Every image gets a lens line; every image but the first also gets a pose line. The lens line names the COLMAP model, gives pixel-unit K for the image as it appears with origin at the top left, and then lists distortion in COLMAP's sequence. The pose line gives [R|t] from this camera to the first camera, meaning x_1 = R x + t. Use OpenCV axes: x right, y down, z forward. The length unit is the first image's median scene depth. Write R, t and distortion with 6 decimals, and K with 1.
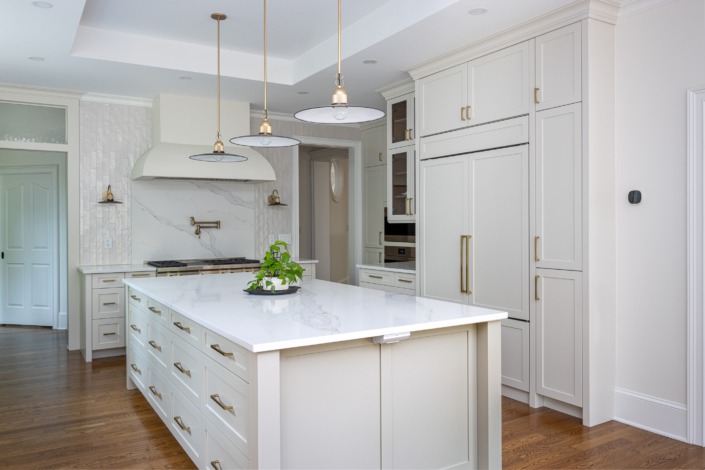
lens RADIAL K [[556.6, 0, 352.5], [0, 556.6, 235.0], [0, 0, 1]] dist [-0.001863, -0.001662]
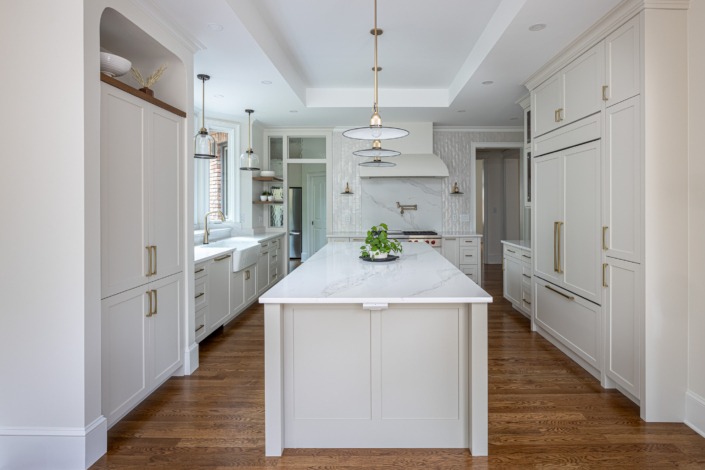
lens RADIAL K [[378.3, 0, 355.5], [0, 378.3, 212.0], [0, 0, 1]] dist [0.000139, -0.000346]
pose [[0.854422, 0.015884, -0.519337, 0.251238], [-0.014229, 0.999873, 0.007172, -0.019679], [0.519385, 0.001262, 0.854539, 0.118375]]
